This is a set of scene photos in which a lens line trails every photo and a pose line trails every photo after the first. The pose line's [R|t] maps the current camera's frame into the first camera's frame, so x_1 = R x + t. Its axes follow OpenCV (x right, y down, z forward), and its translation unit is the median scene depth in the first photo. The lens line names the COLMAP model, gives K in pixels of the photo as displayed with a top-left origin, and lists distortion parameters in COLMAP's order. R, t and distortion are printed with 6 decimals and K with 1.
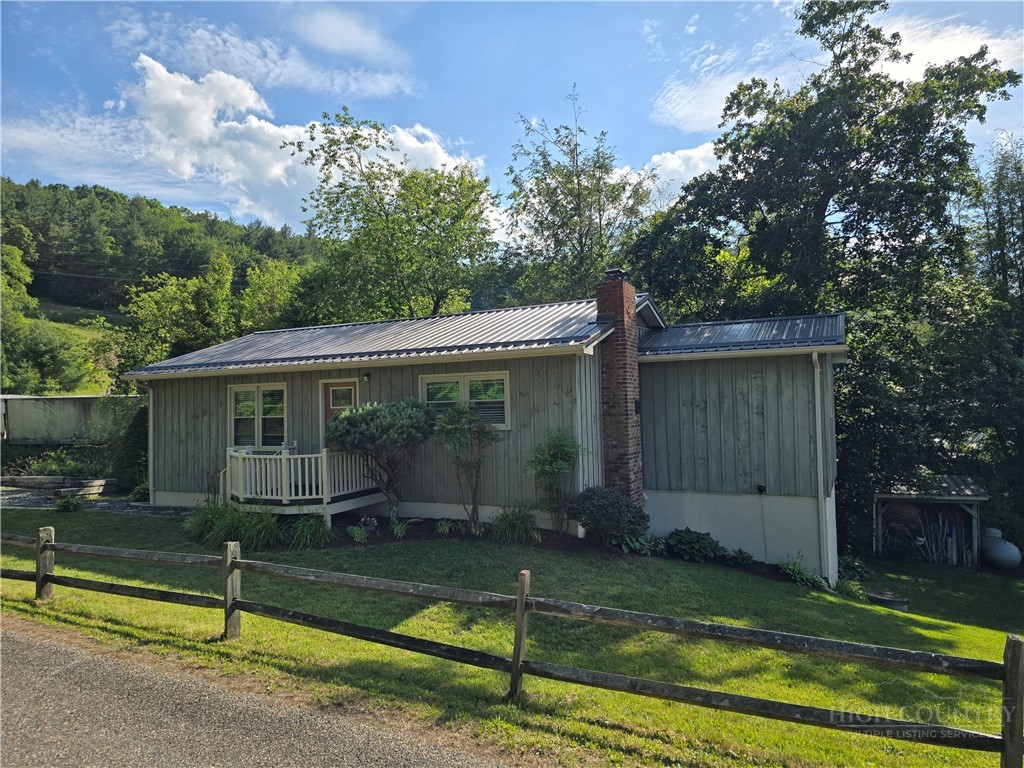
lens RADIAL K [[692.9, 0, 509.0], [0, 692.9, 392.3], [0, 0, 1]] dist [0.057015, -0.060451]
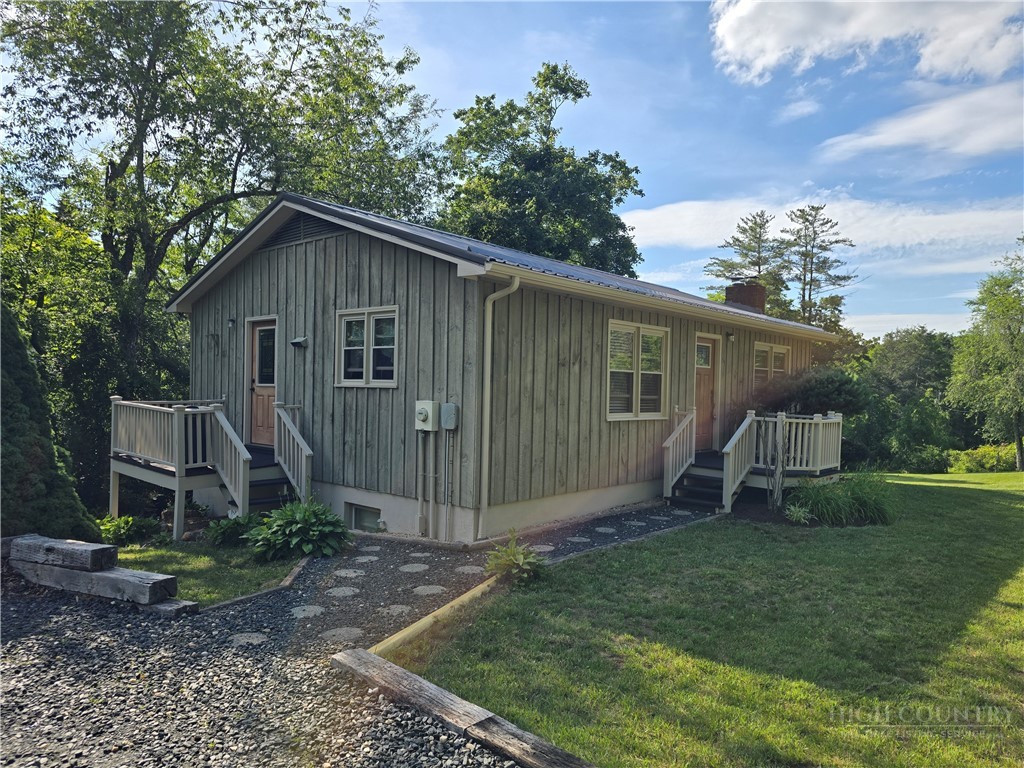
lens RADIAL K [[692.9, 0, 509.0], [0, 692.9, 392.3], [0, 0, 1]] dist [0.057015, -0.060451]
pose [[0.254463, 0.018074, 0.966913, -1.023885], [-0.057396, 0.998345, -0.003557, 0.063363], [-0.965378, -0.054592, 0.255080, 0.908791]]
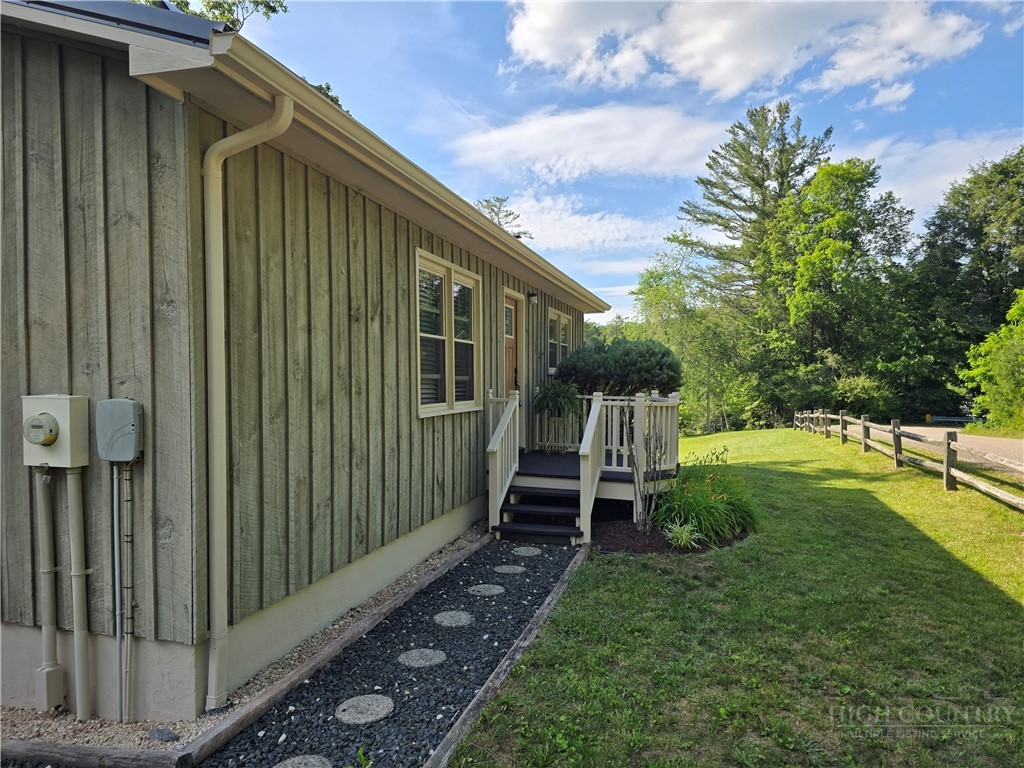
lens RADIAL K [[692.9, 0, 509.0], [0, 692.9, 392.3], [0, 0, 1]] dist [0.057015, -0.060451]
pose [[-0.183756, 0.000186, 0.982972, -0.772017], [-0.021859, 0.999752, -0.004276, 0.068459], [-0.982729, -0.022272, -0.183706, 1.003598]]
